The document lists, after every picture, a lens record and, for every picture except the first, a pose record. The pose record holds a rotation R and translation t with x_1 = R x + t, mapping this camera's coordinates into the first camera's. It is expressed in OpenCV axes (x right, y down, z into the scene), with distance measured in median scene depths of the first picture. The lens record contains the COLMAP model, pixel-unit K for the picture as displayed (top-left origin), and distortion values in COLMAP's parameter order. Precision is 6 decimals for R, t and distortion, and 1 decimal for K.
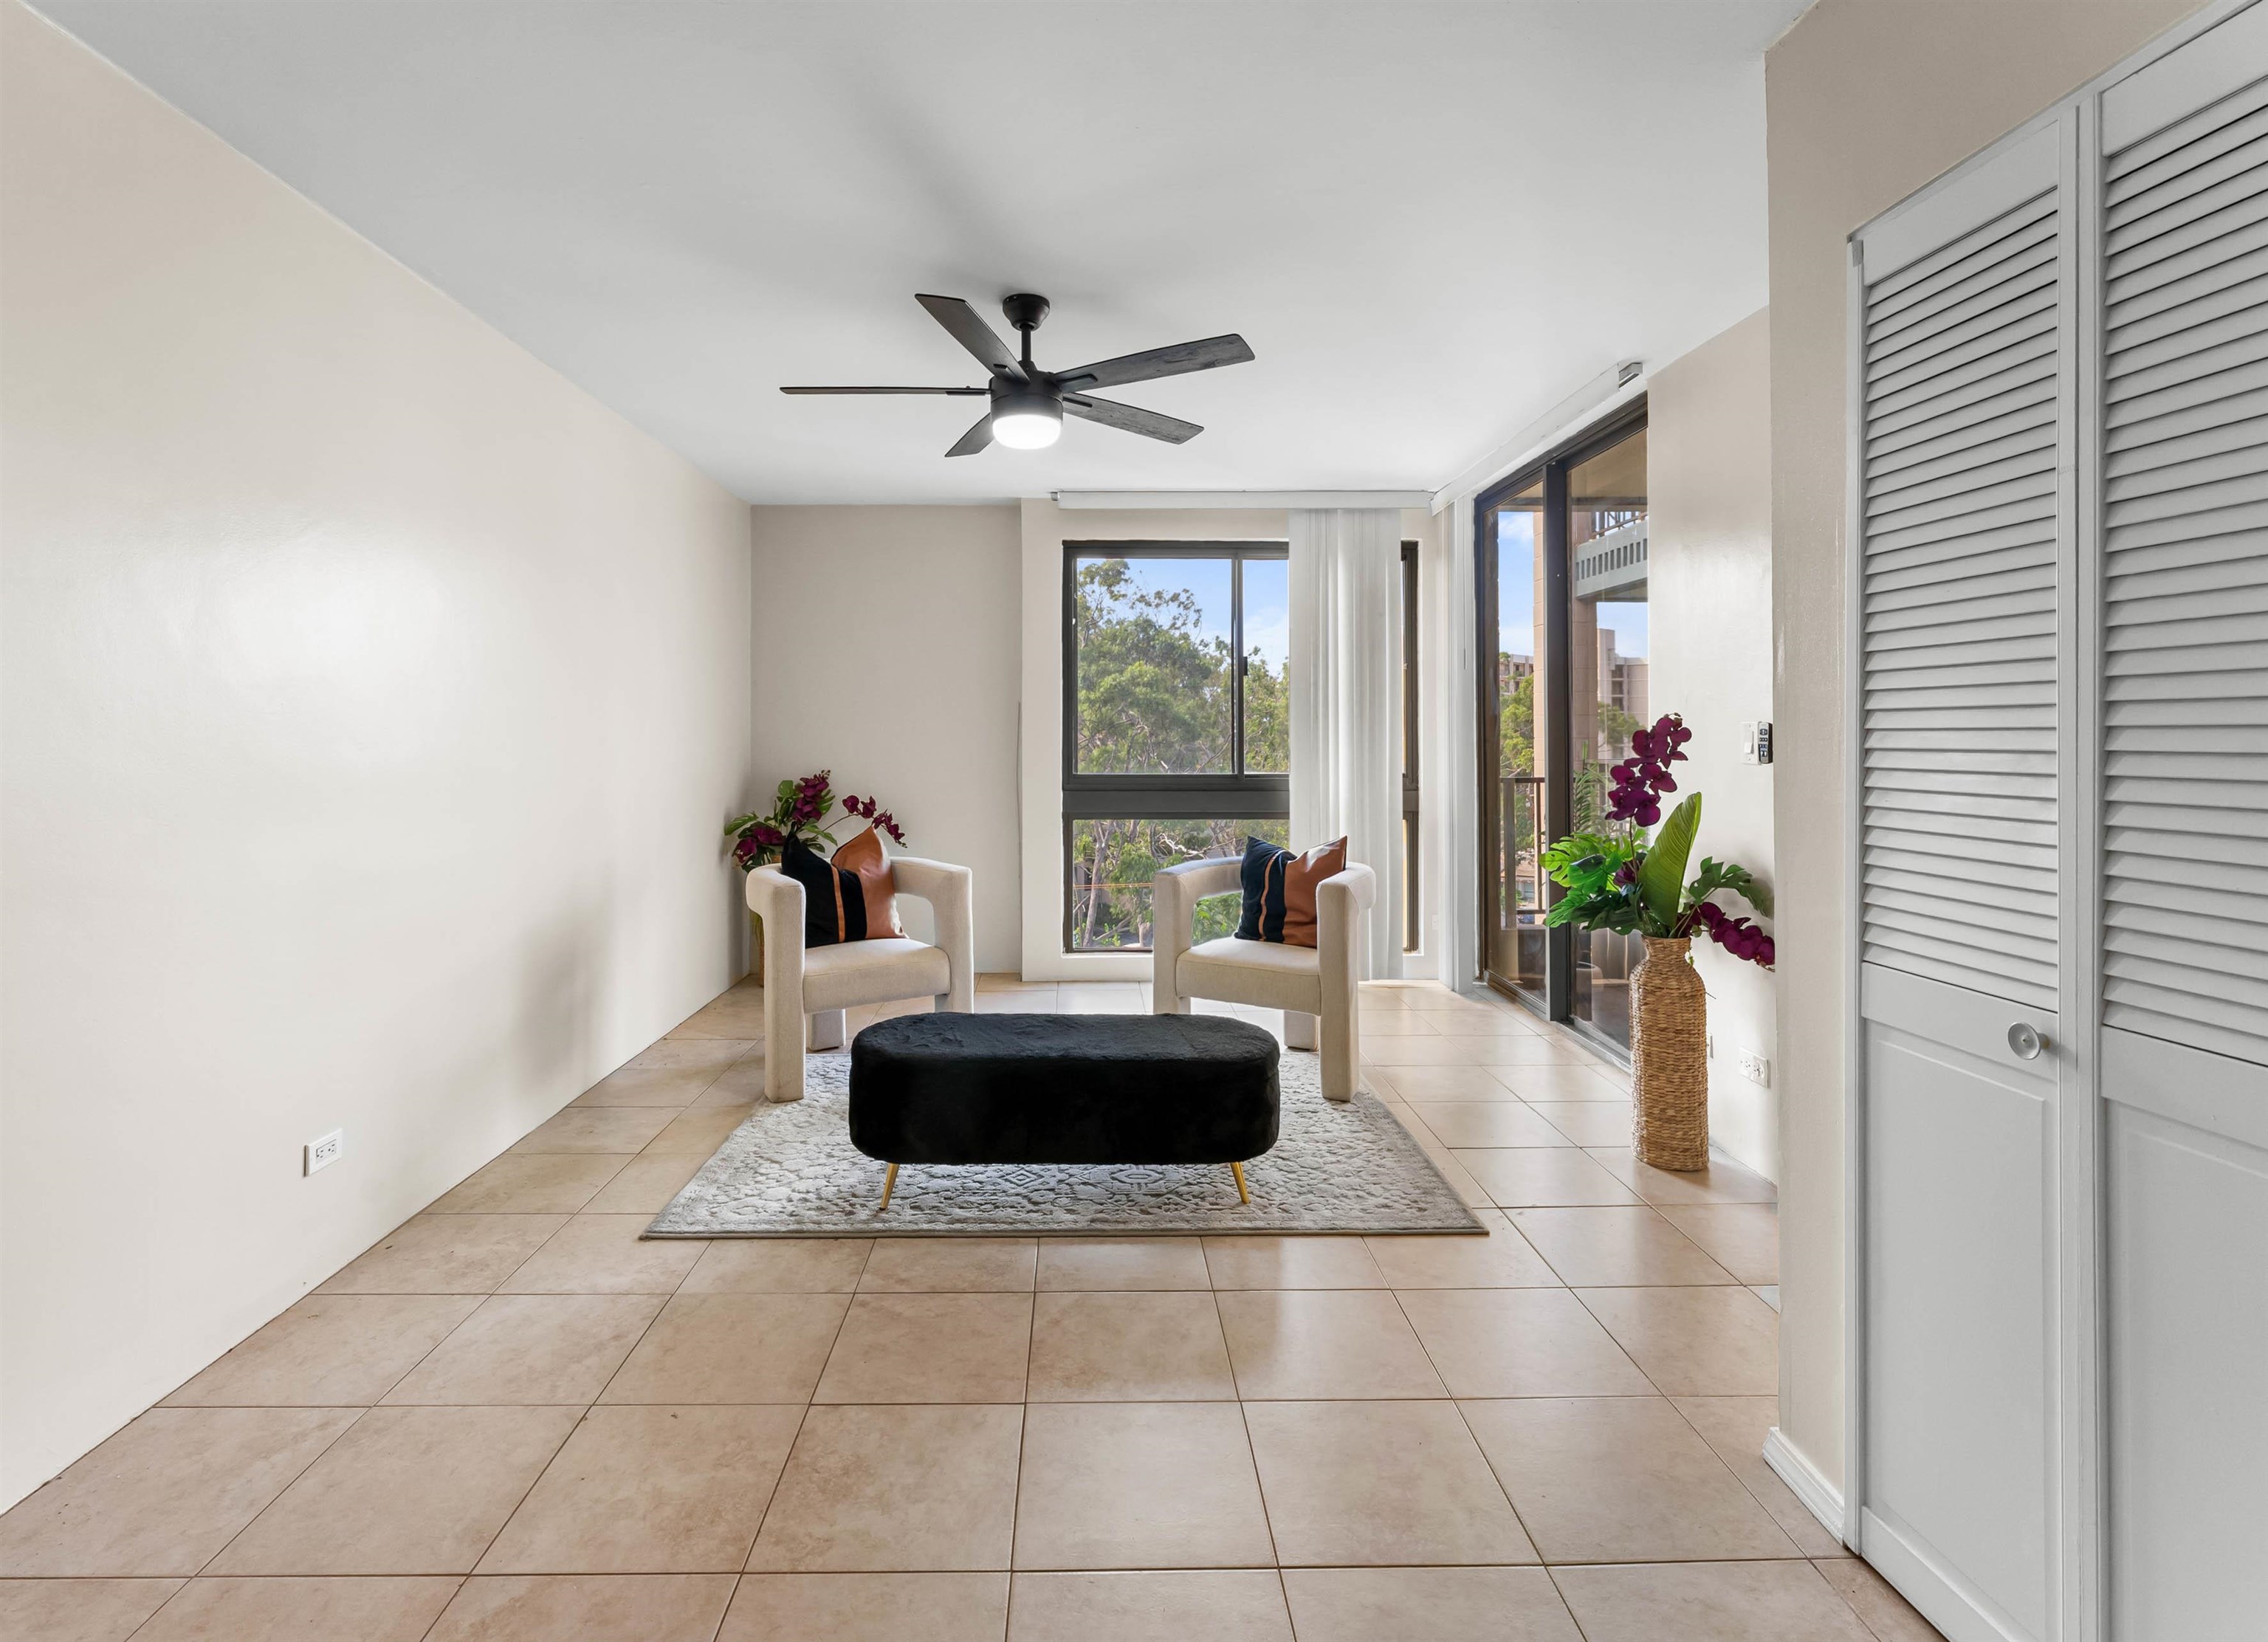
lens RADIAL K [[1074.2, 0, 1097.5], [0, 1074.2, 721.0], [0, 0, 1]] dist [0.000544, 0.000044]
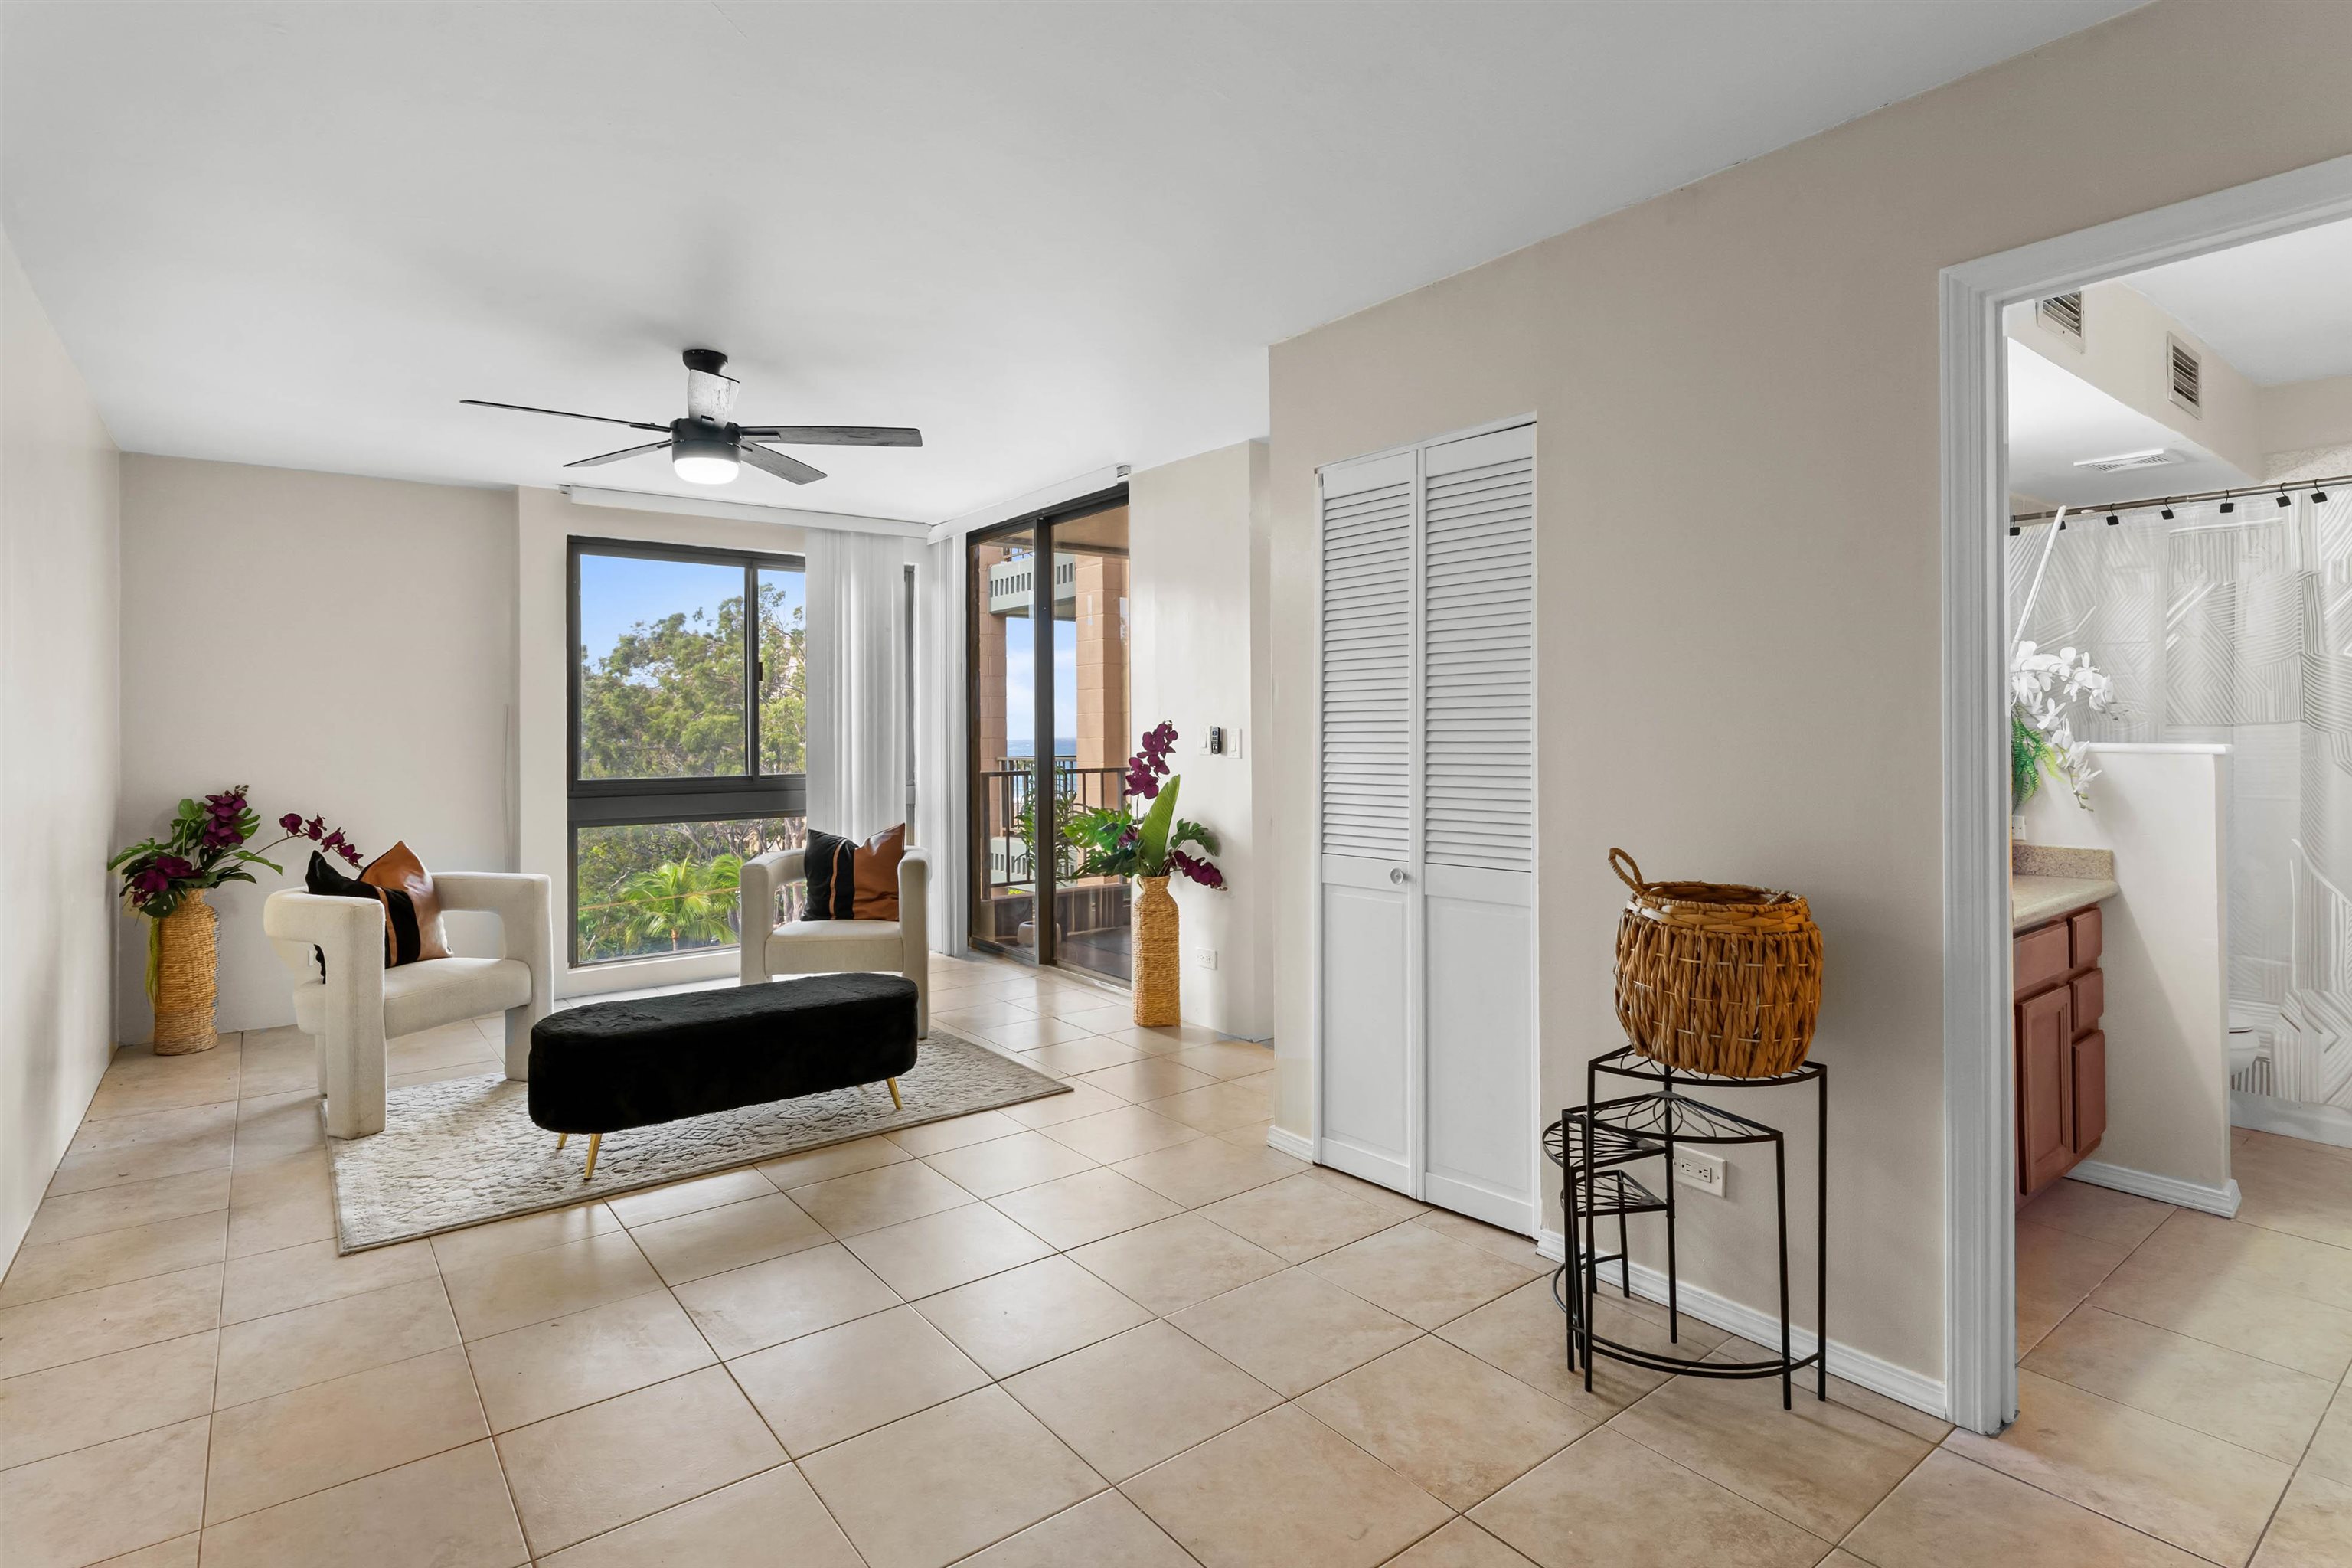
lens RADIAL K [[1163.3, 0, 1171.7], [0, 1163.3, 731.8], [0, 0, 1]] dist [-0.000930, 0.000240]
pose [[0.802218, -0.005494, 0.597006, -0.385501], [-0.000148, 0.999956, 0.009400, -0.006491], [-0.597032, -0.007630, 0.802181, -0.259555]]
